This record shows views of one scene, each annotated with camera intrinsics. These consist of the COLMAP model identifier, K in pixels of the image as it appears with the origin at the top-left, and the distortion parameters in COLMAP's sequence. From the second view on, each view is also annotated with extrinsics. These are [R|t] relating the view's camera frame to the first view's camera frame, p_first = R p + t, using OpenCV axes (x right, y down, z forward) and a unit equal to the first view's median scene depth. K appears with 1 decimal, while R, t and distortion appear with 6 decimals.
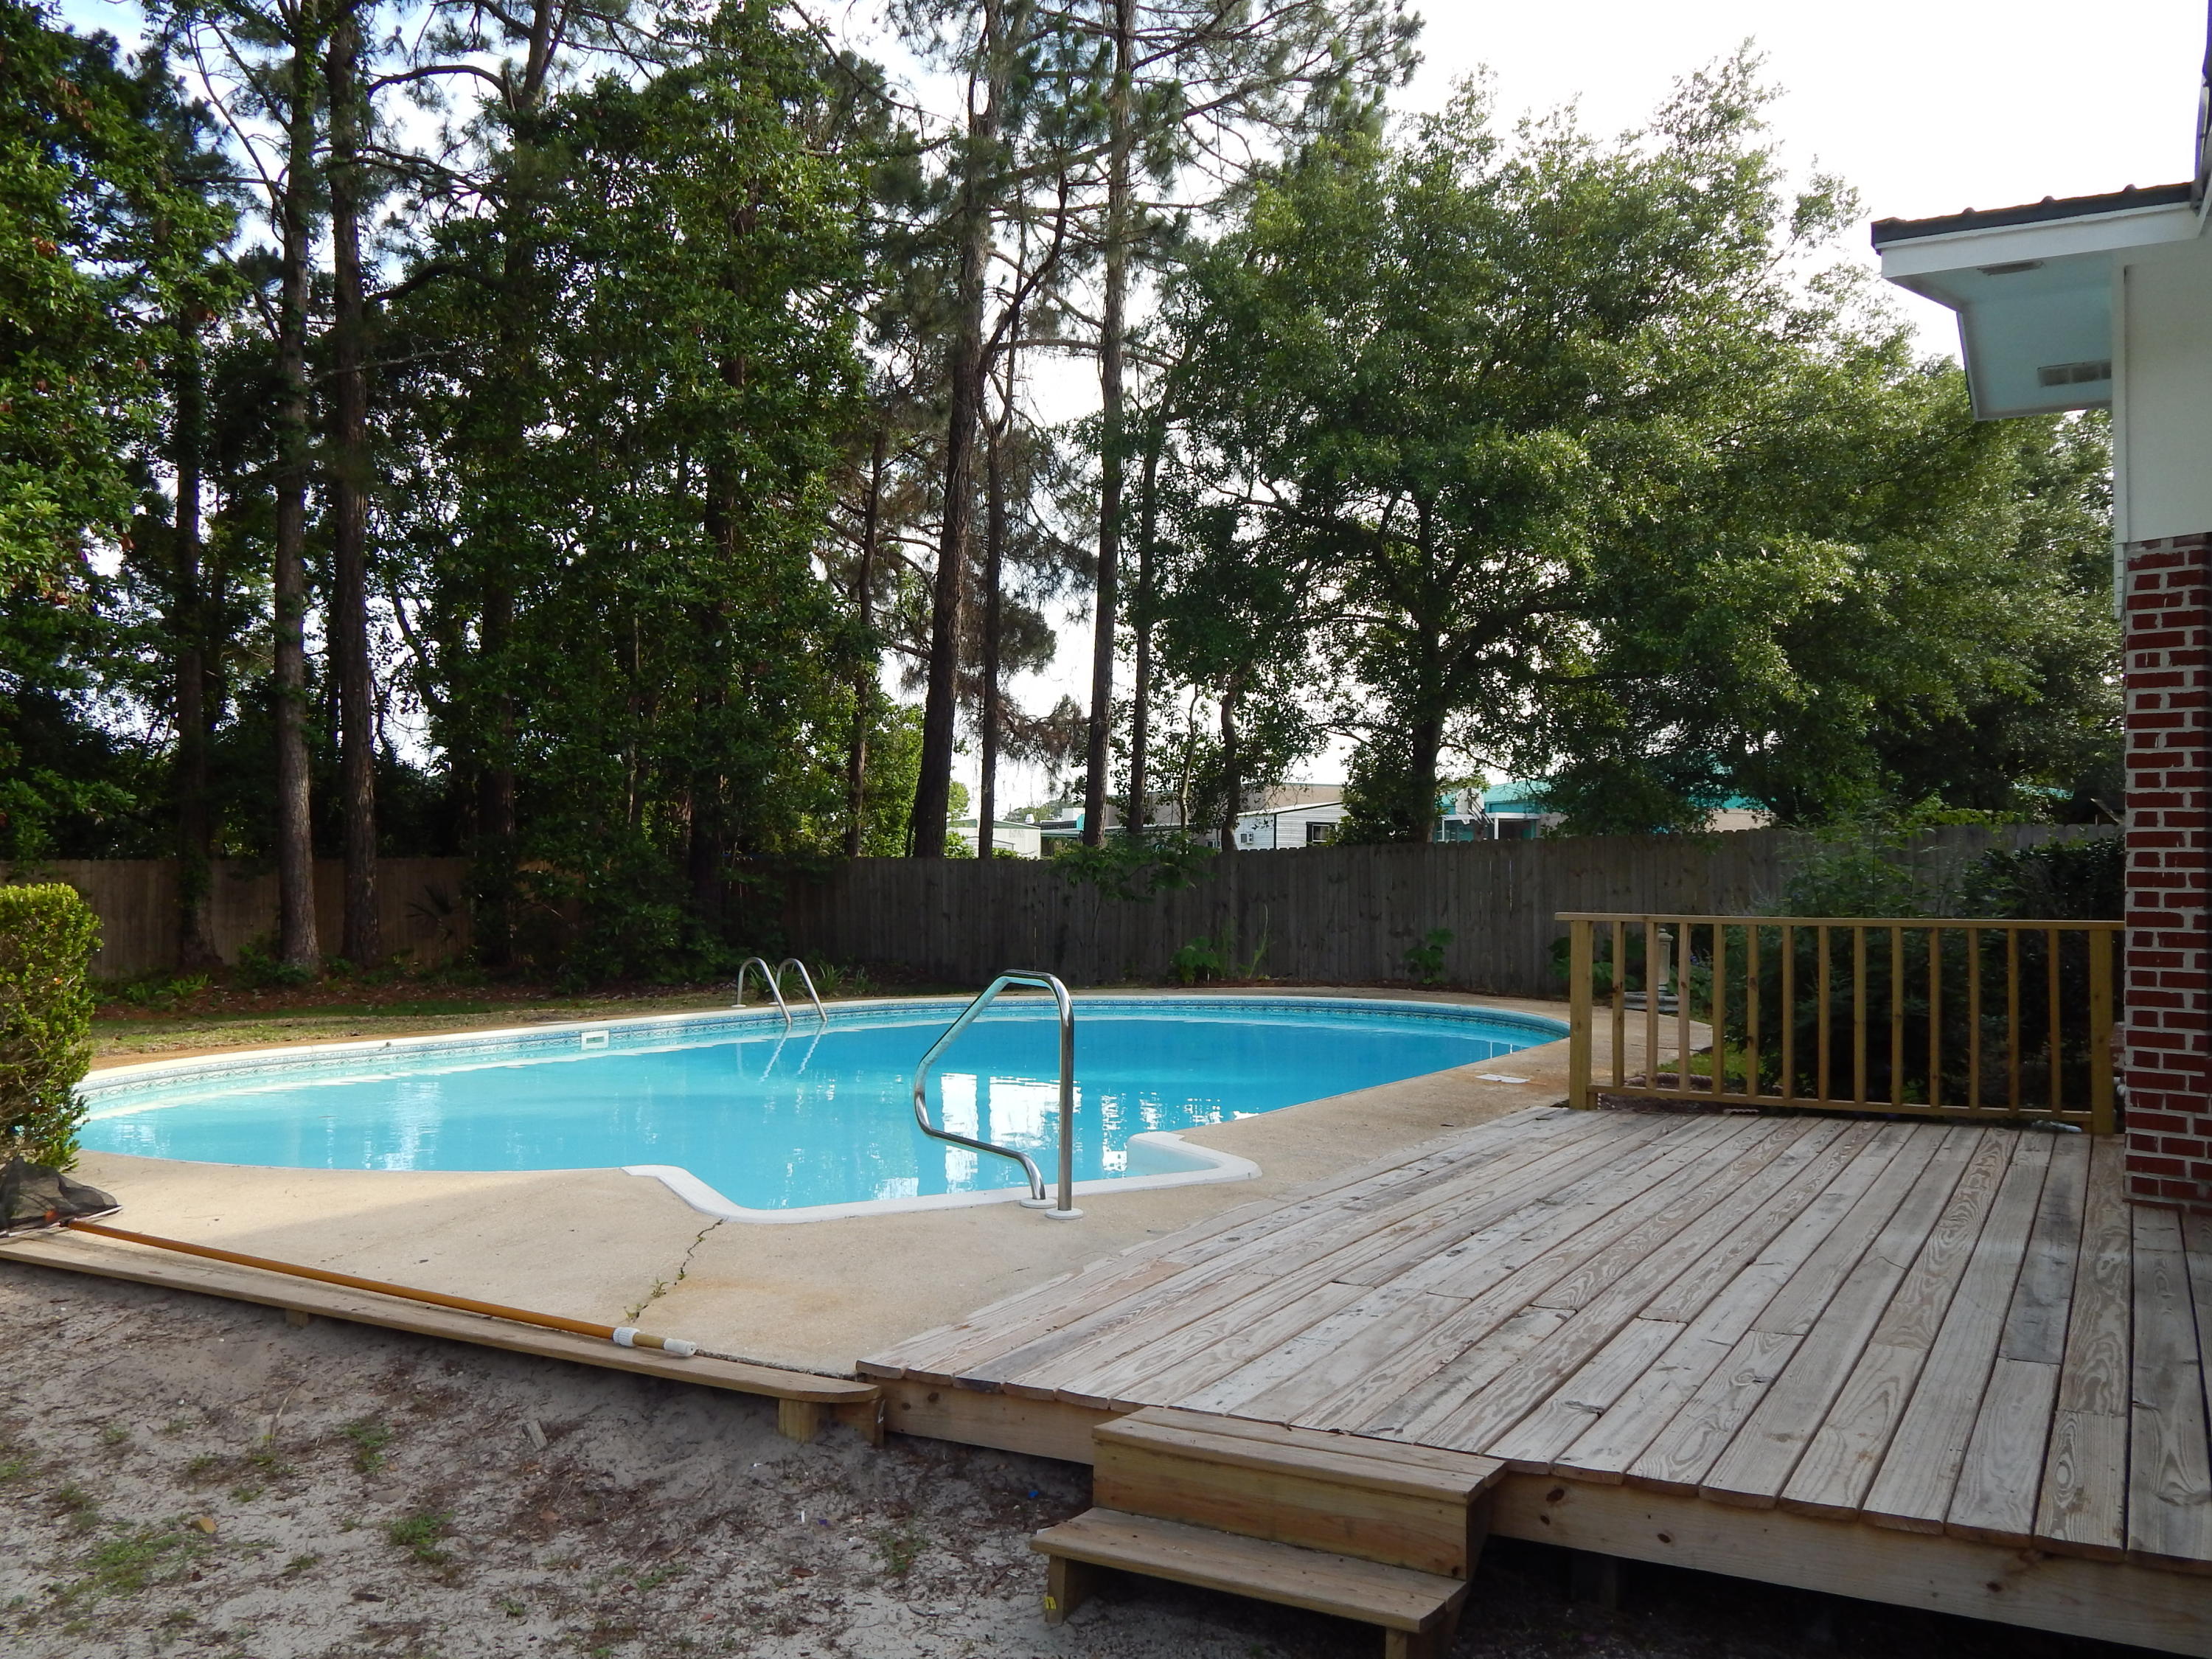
lens RADIAL K [[1812.3, 0, 1106.0], [0, 1812.3, 829.5], [0, 0, 1]] dist [-0.050082, -0.007575]
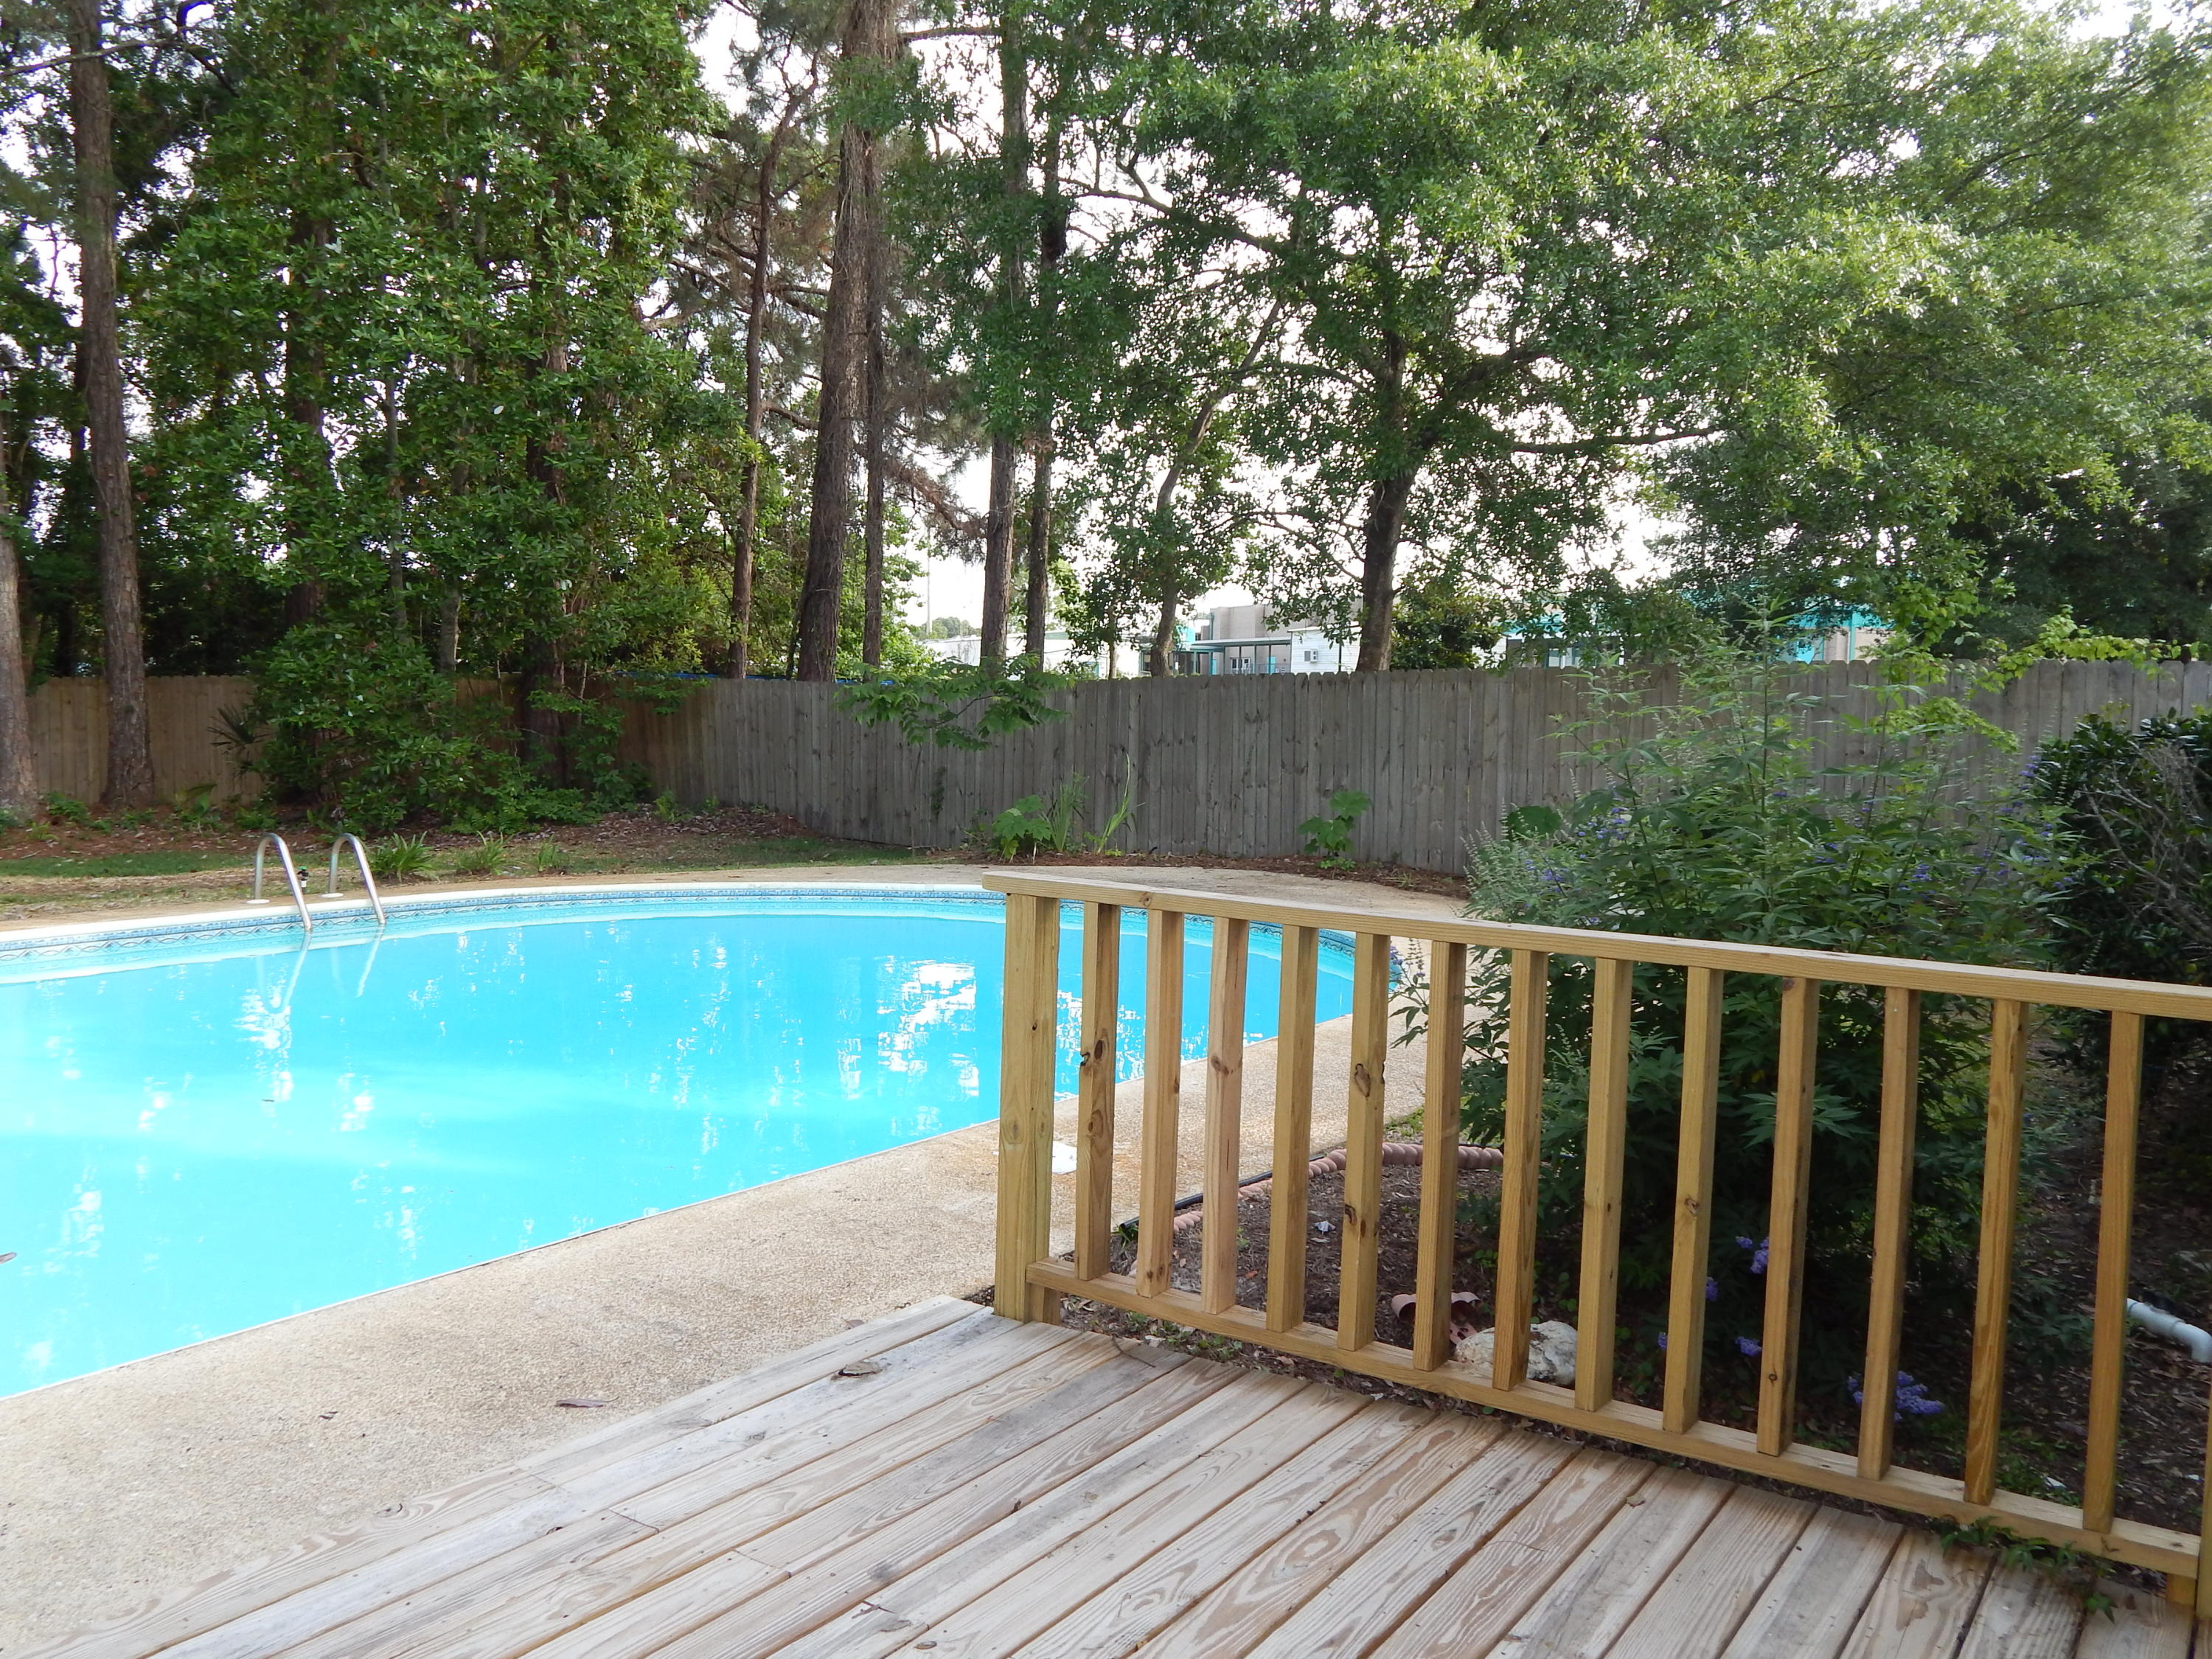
lens RADIAL K [[1812.3, 0, 1106.0], [0, 1812.3, 829.5], [0, 0, 1]] dist [-0.050082, -0.007575]
pose [[0.995632, 0.018865, -0.091443, 0.172875], [-0.009350, 0.994598, 0.103378, -0.005097], [0.092900, -0.102071, 0.990430, 0.305630]]
